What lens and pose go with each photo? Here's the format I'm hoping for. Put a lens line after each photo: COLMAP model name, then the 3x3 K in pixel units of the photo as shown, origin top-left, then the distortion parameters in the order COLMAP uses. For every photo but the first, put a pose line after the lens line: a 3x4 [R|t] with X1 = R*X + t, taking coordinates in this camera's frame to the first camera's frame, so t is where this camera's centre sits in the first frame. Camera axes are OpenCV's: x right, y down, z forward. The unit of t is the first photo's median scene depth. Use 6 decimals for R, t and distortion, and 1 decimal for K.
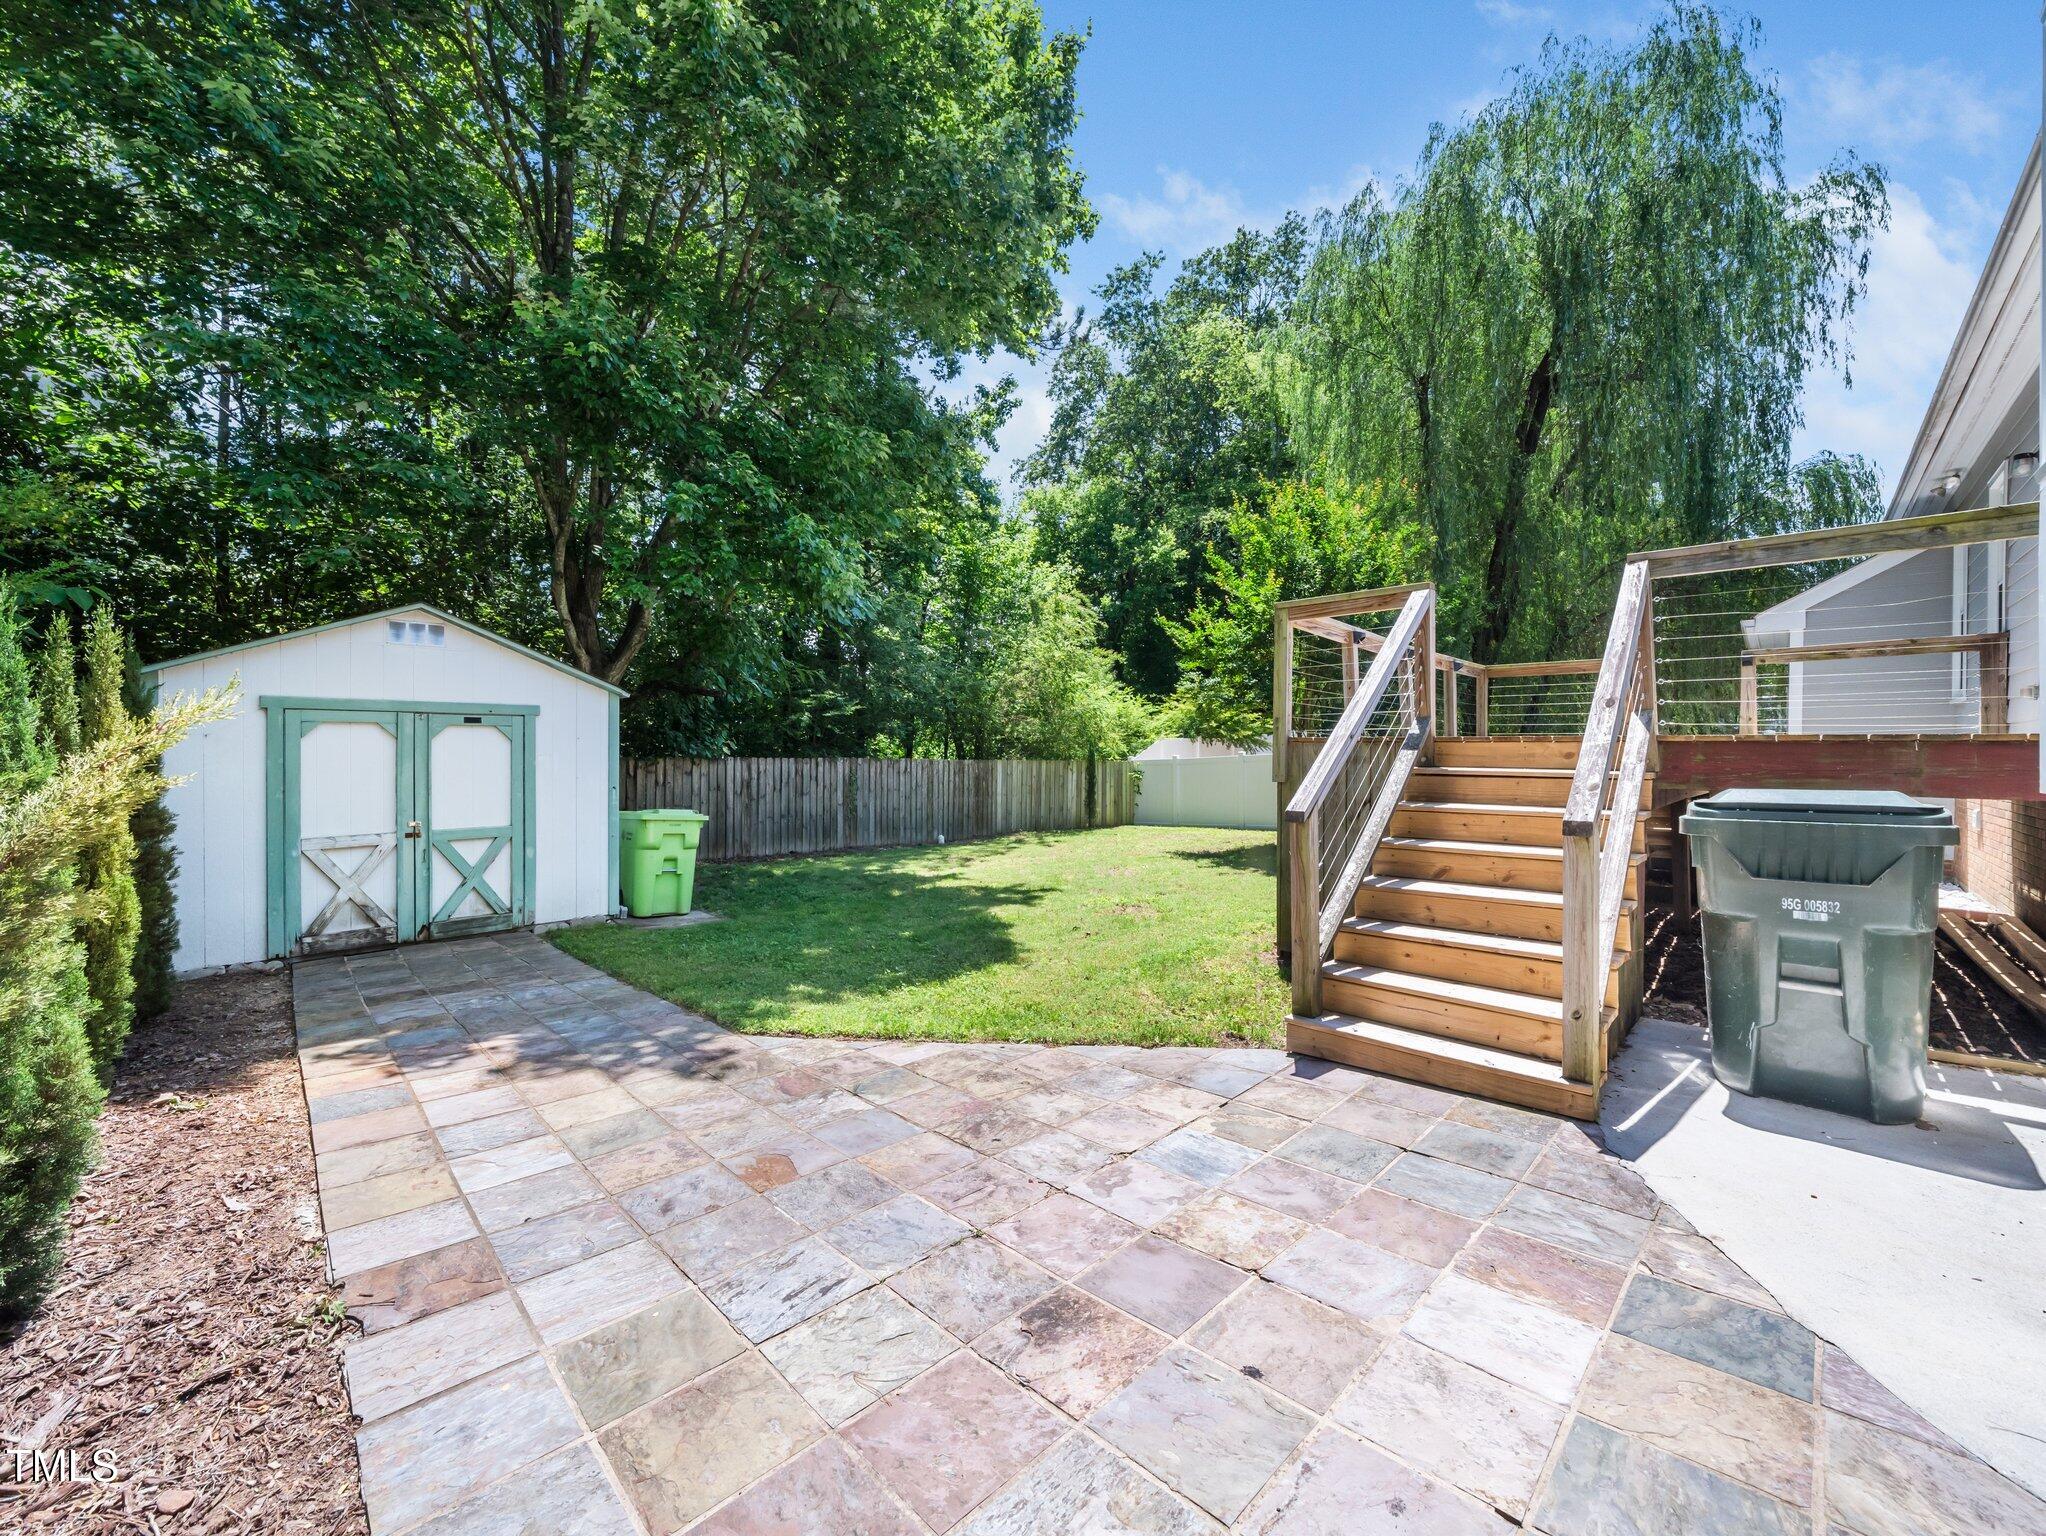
lens RADIAL K [[807.4, 0, 1034.5], [0, 807.4, 770.2], [0, 0, 1]] dist [-0.004083, 0.000191]
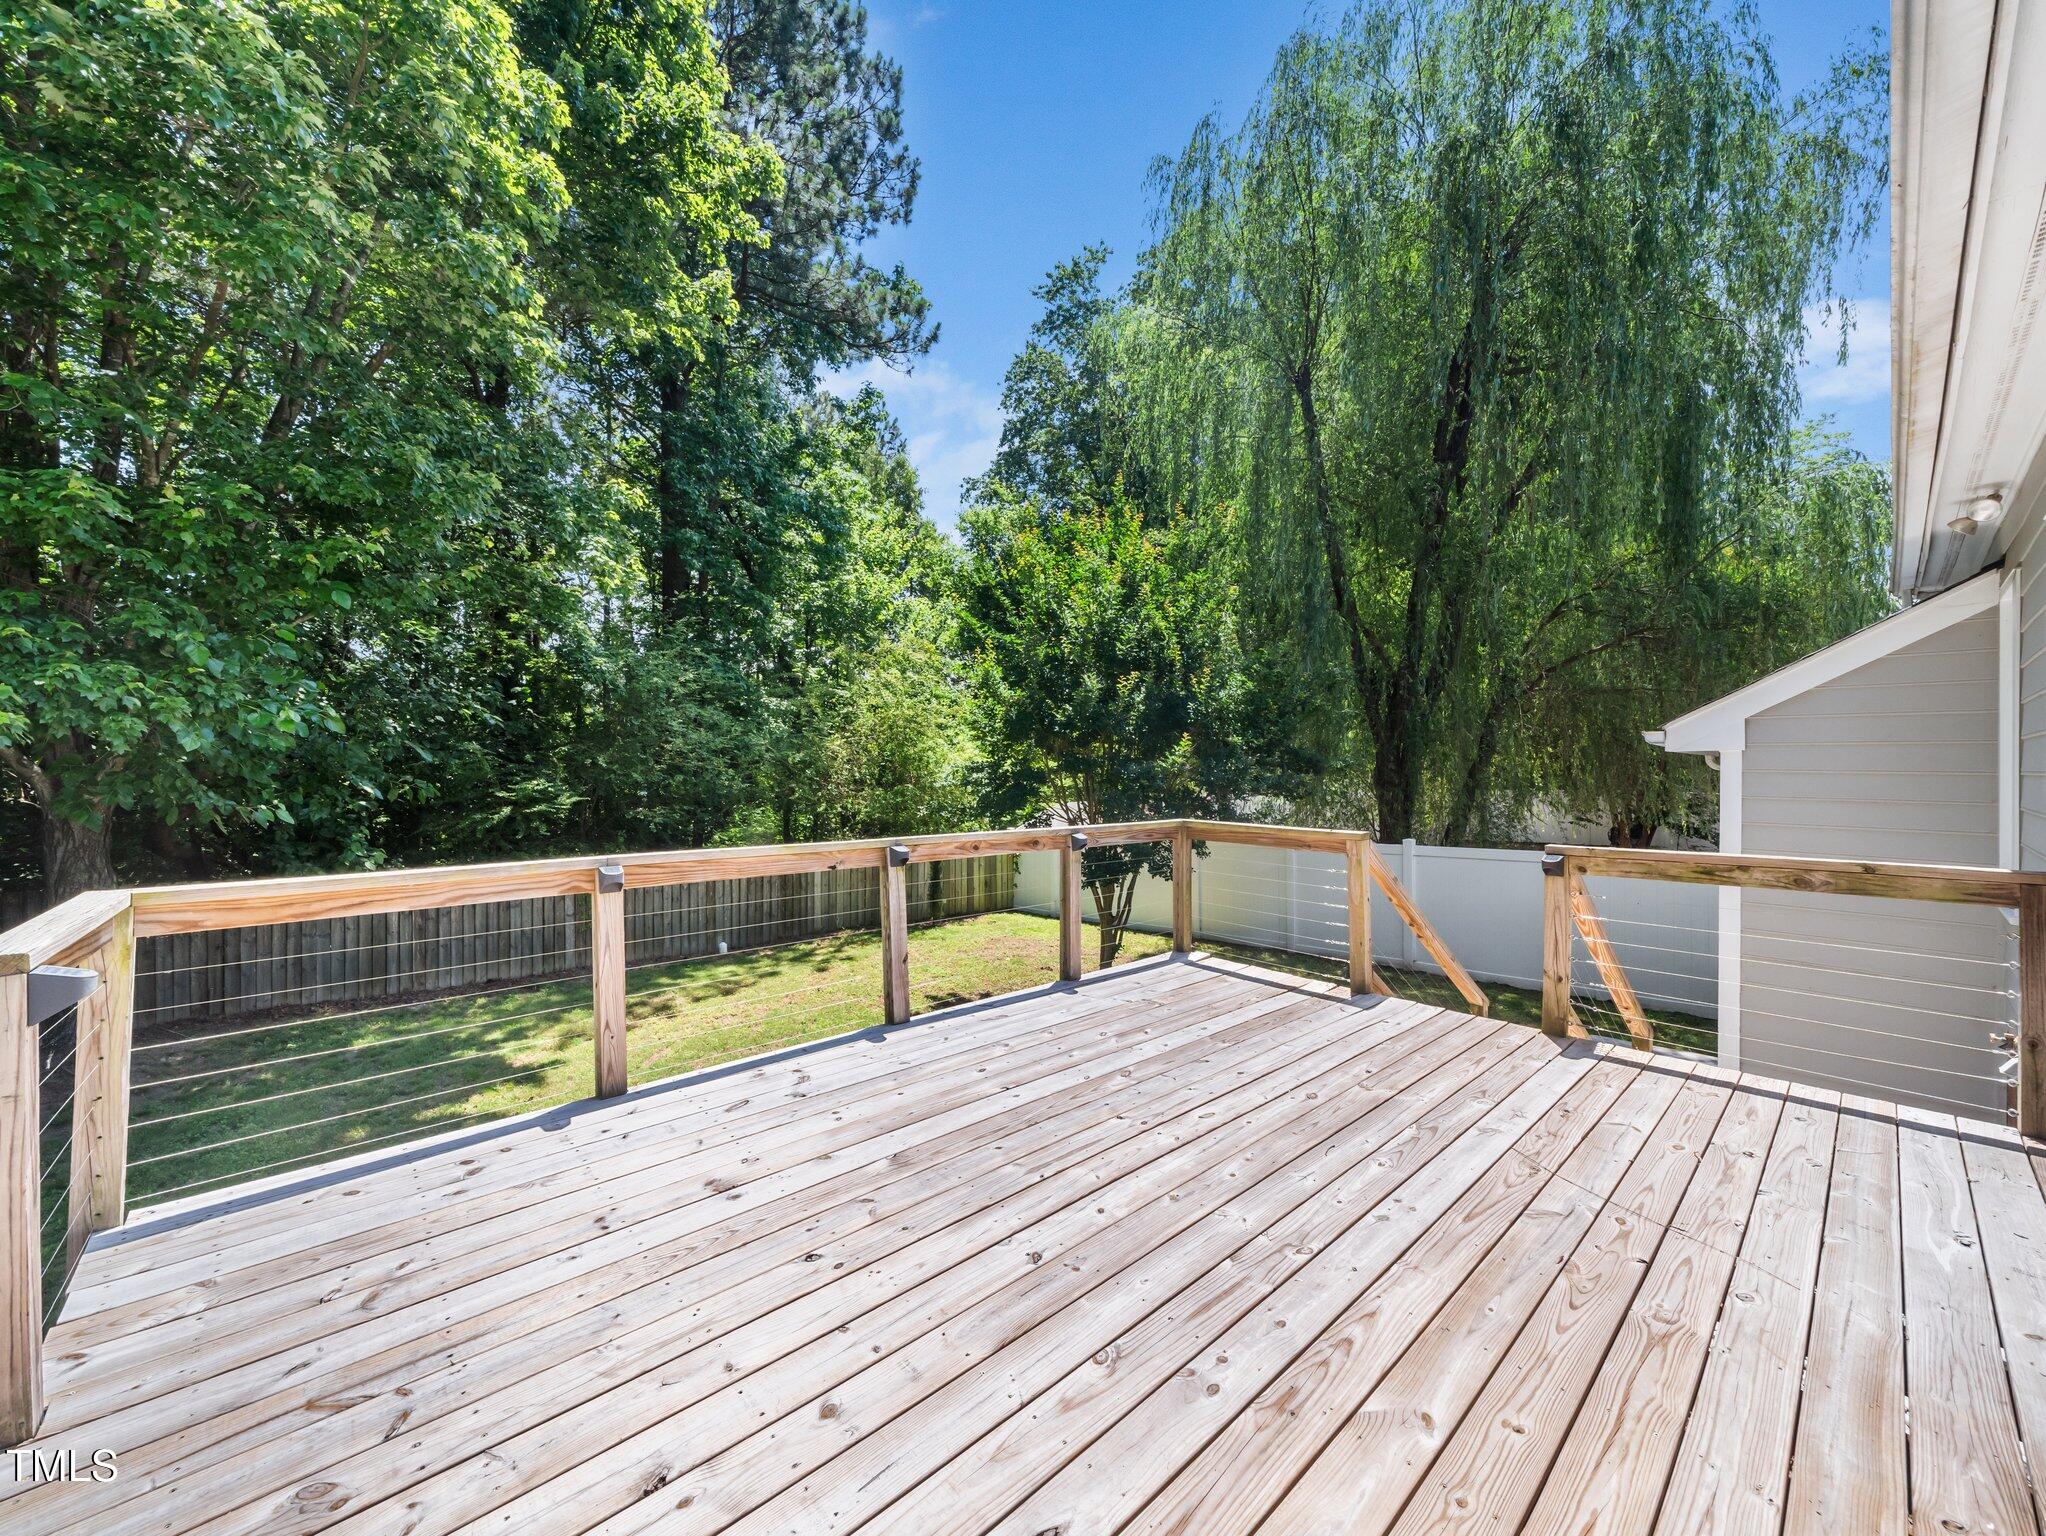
lens RADIAL K [[807.4, 0, 1025.5], [0, 807.4, 763.1], [0, 0, 1]] dist [-0.004083, 0.000191]
pose [[0.997474, -0.006077, -0.070772, 0.597926], [0.004514, 0.999743, -0.022231, -0.197329], [0.070889, 0.021856, 0.997245, 0.479460]]
